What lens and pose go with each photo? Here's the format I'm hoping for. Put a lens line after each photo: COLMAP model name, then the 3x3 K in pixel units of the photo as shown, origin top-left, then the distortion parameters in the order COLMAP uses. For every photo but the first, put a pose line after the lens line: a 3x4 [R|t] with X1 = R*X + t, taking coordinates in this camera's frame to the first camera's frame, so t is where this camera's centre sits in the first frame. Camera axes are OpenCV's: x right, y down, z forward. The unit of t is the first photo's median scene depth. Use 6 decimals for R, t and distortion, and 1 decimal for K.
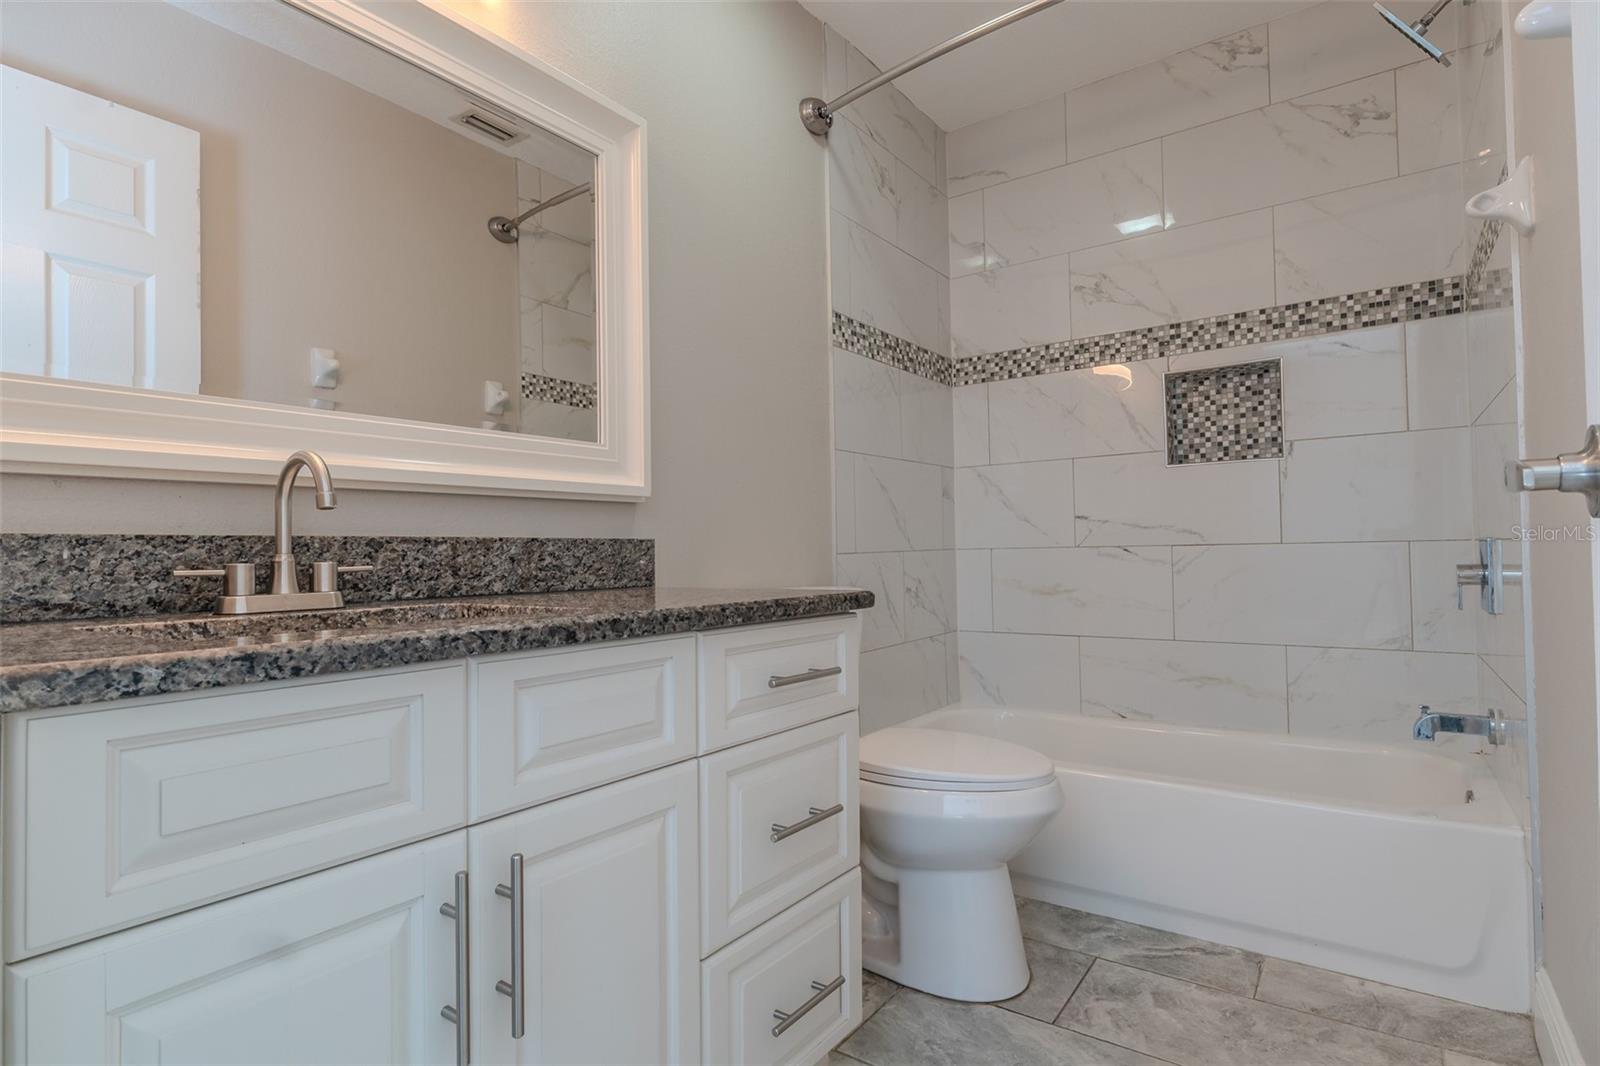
lens RADIAL K [[810.6, 0, 798.6], [0, 810.6, 539.5], [0, 0, 1]] dist [-0.000347, -0.001687]
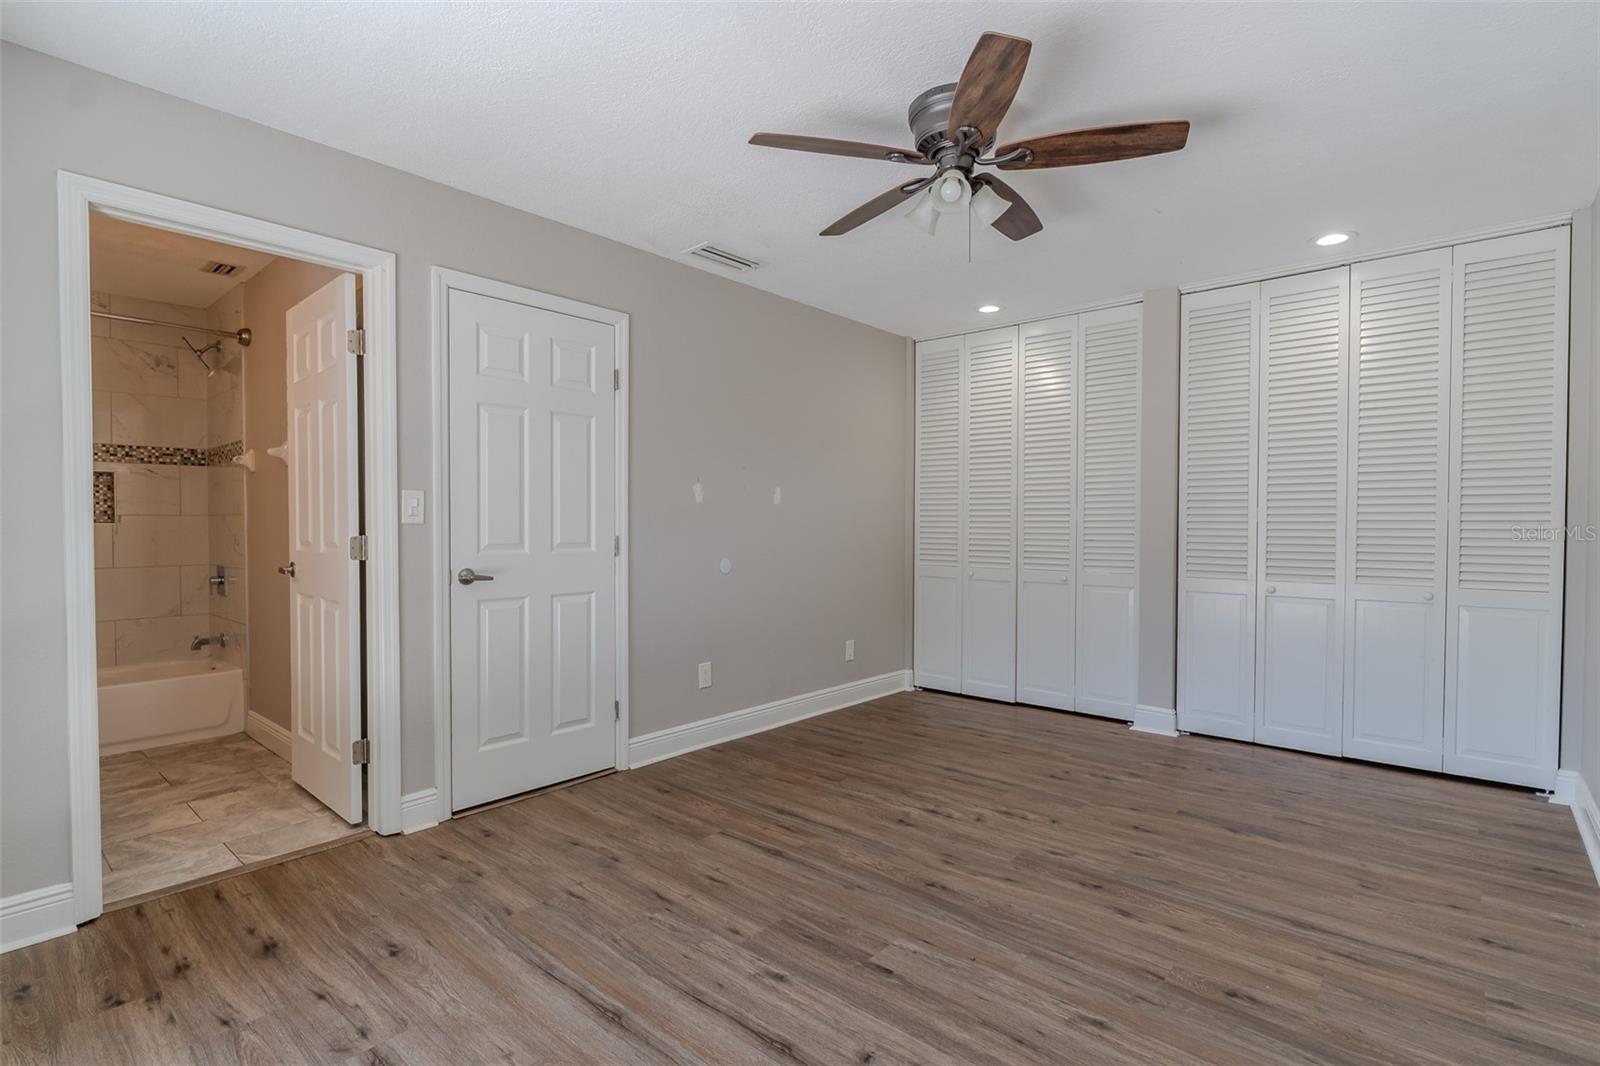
lens RADIAL K [[758.9, 0, 796.1], [0, 758.9, 534.1], [0, 0, 1]] dist [-0.003549, -0.000380]
pose [[0.102467, 0.006063, 0.994718, -1.249284], [-0.017735, 0.999834, -0.004268, -0.116090], [-0.994578, -0.017204, 0.102558, -0.974425]]
